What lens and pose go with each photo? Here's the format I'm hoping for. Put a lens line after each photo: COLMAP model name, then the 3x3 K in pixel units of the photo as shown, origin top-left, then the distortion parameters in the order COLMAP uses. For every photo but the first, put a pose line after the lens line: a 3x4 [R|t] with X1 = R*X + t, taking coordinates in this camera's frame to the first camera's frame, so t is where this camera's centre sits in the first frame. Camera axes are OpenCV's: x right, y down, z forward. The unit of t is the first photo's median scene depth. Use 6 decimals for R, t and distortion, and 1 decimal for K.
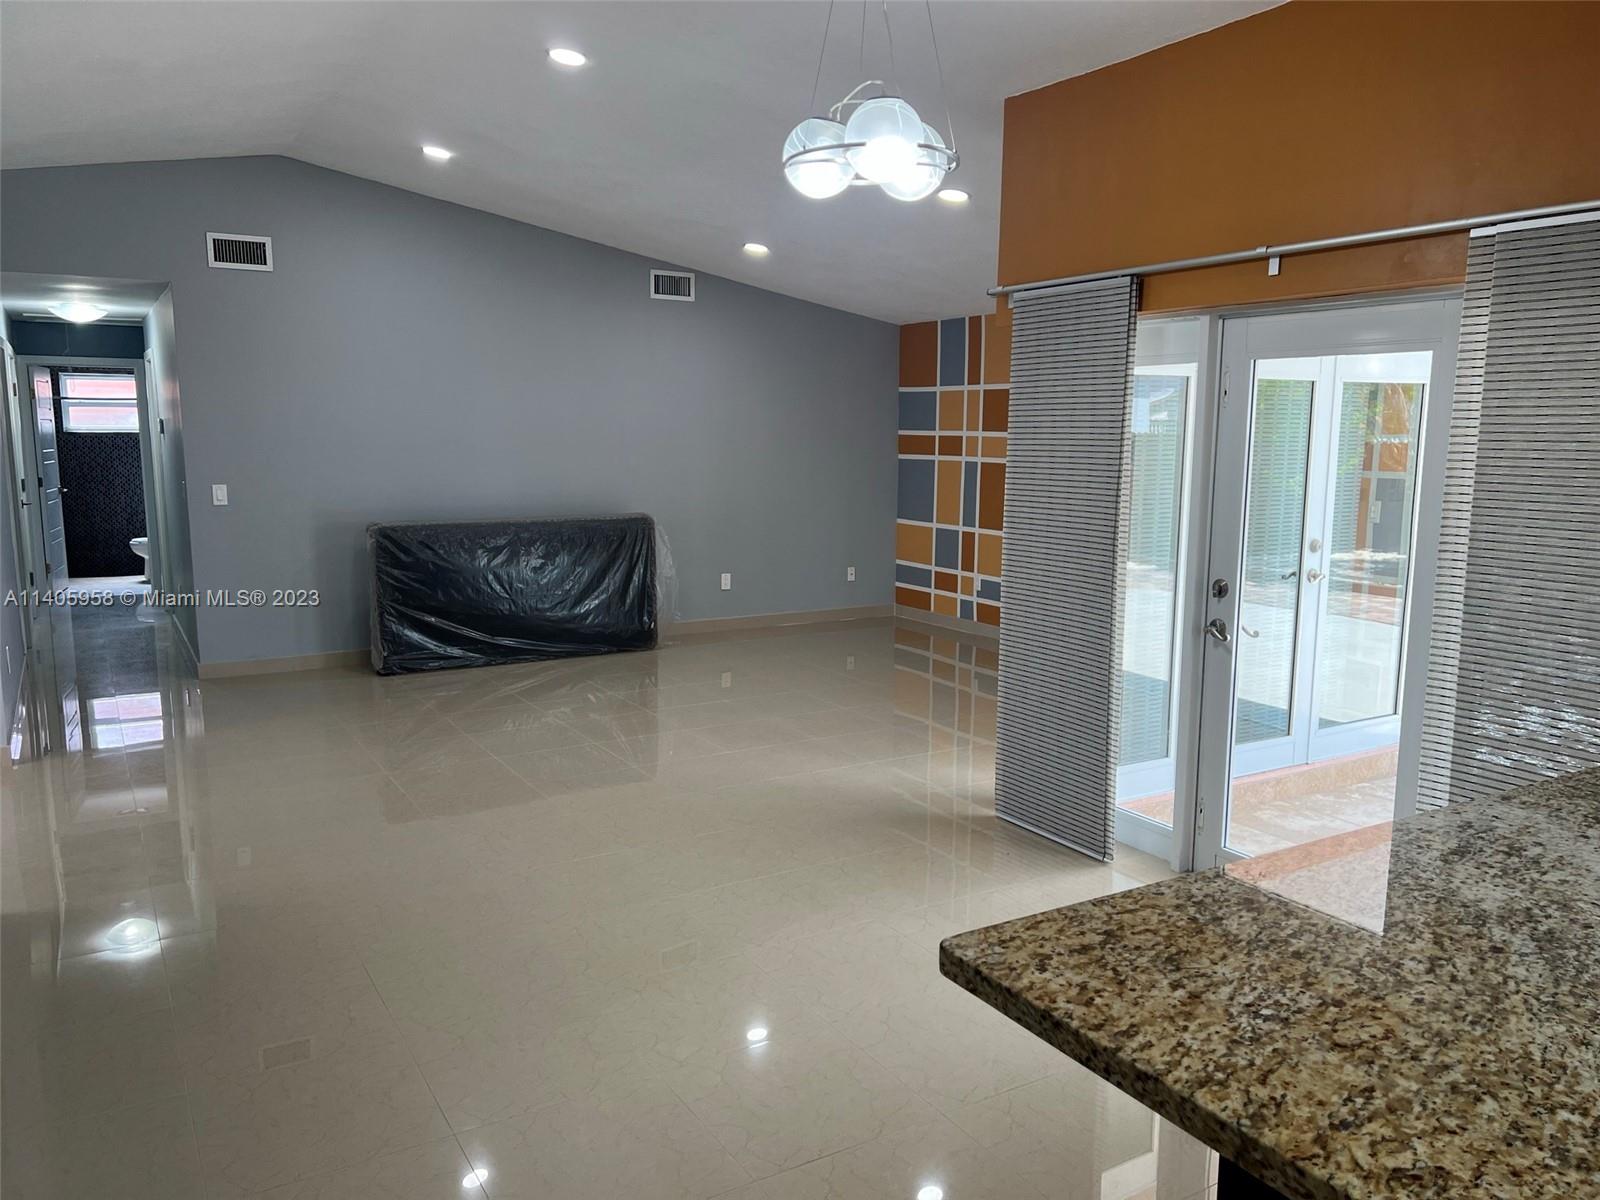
lens RADIAL K [[1199.8, 0, 800.0], [0, 1199.8, 600.0], [0, 0, 1]] dist [0.057391, -0.067143]
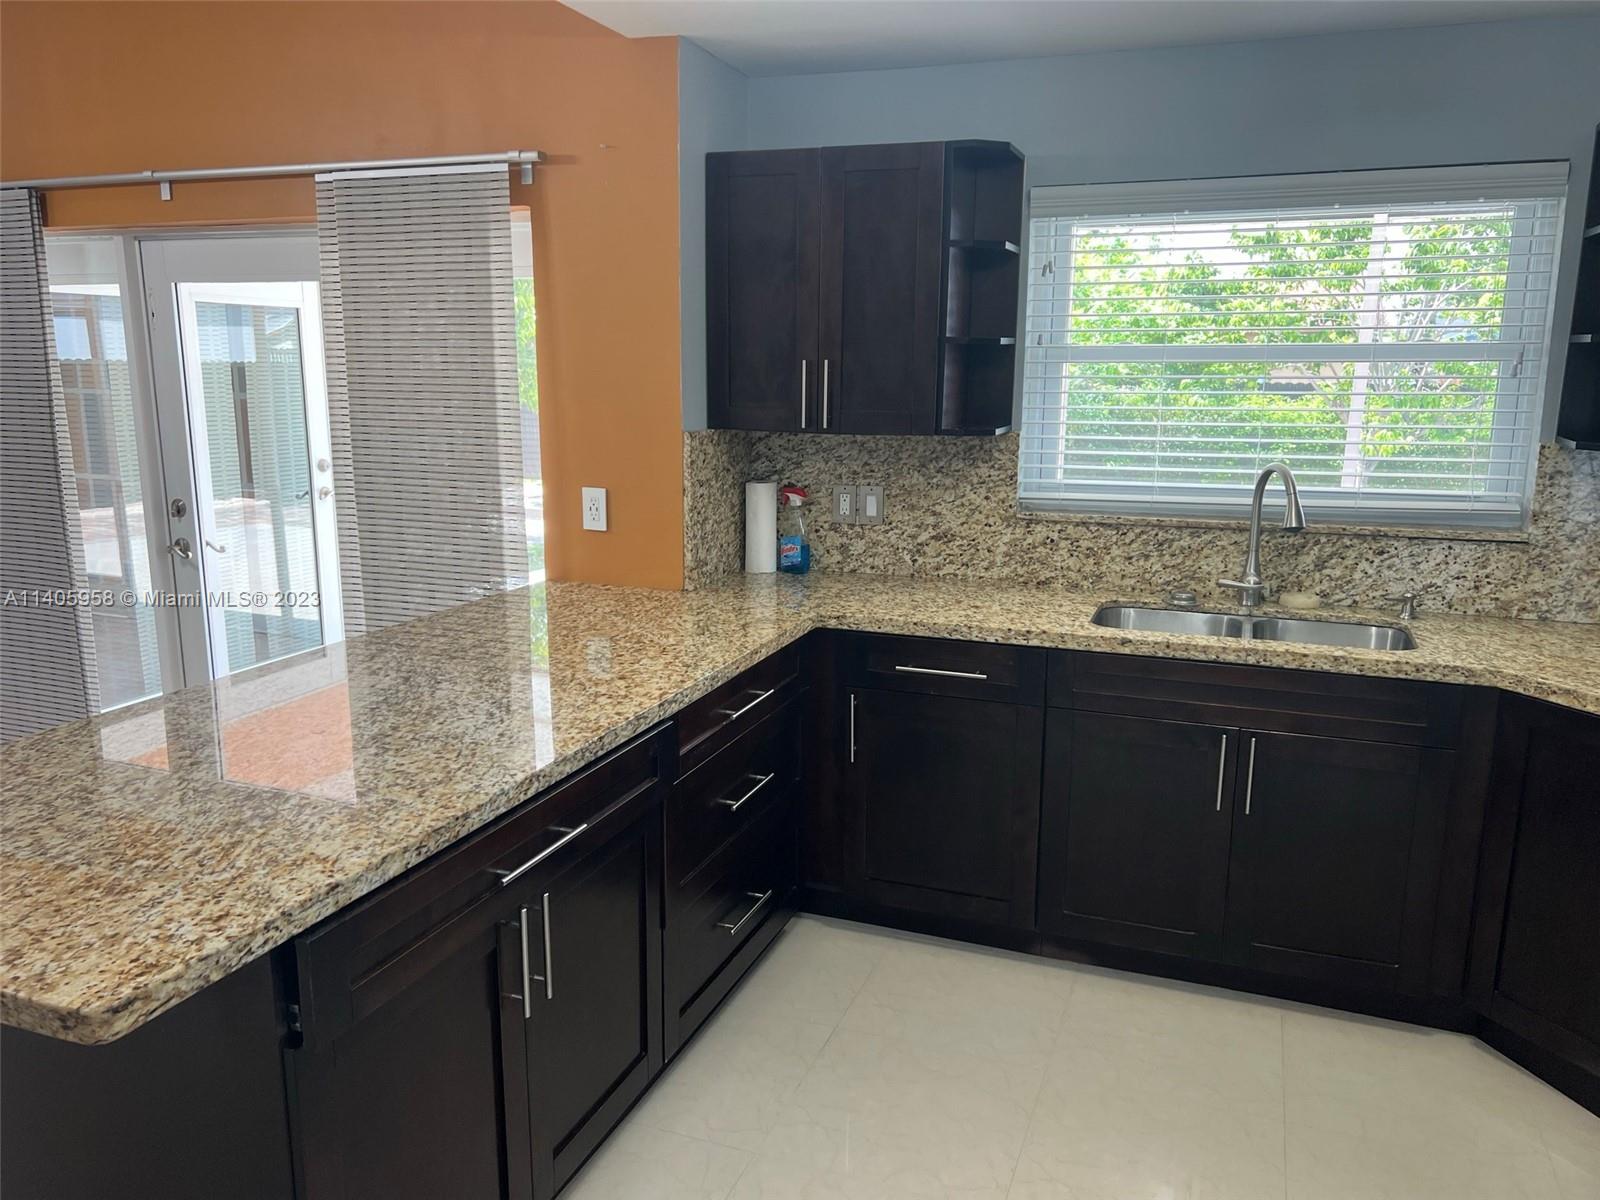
lens RADIAL K [[1199.8, 0, 800.0], [0, 1199.8, 600.0], [0, 0, 1]] dist [0.057391, -0.067143]
pose [[0.779487, -0.119981, 0.614821, 0.158058], [0.085843, 0.992686, 0.084887, 0.034785], [-0.620509, -0.013390, 0.784085, -0.182831]]
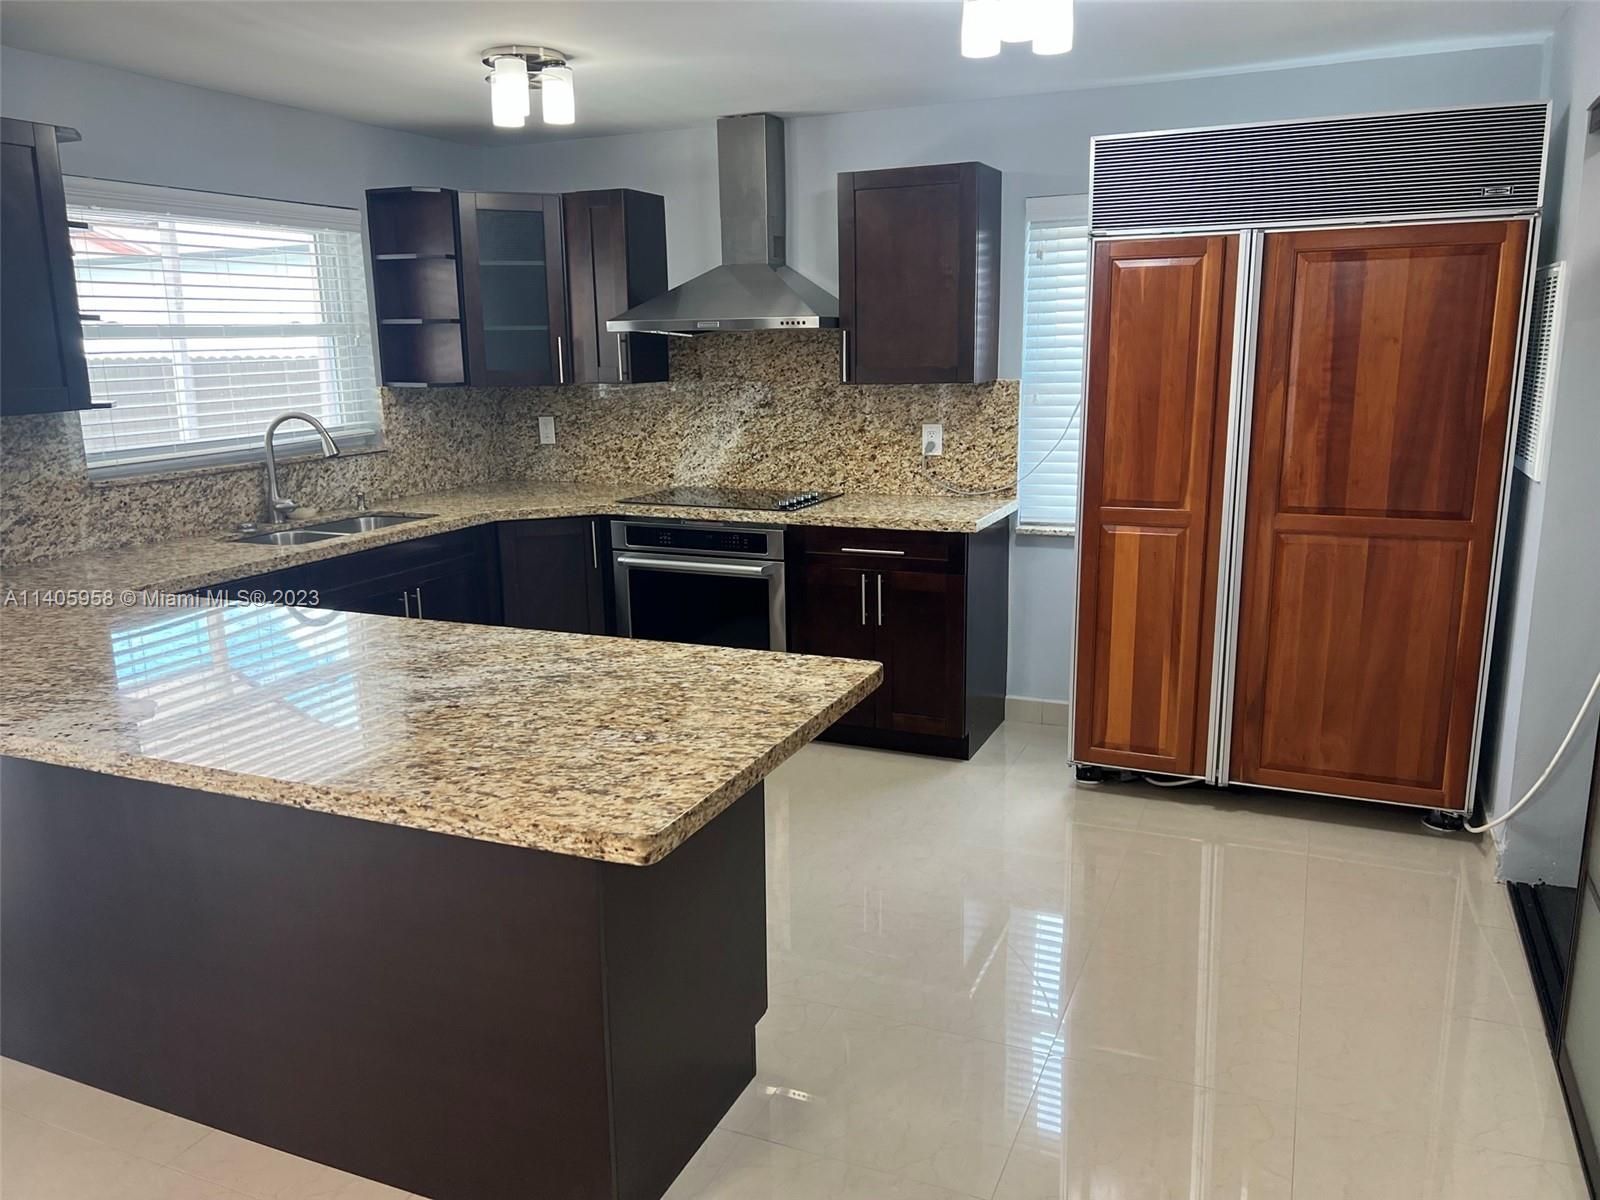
lens RADIAL K [[1200.5, 0, 802.2], [0, 1200.5, 621.0], [0, 0, 1]] dist [0.022149, 0.000641]
pose [[-0.589343, -0.180466, 0.787469, -0.355603], [0.128740, 0.941297, 0.312069, -0.087642], [-0.797559, 0.285294, -0.531513, 0.696582]]
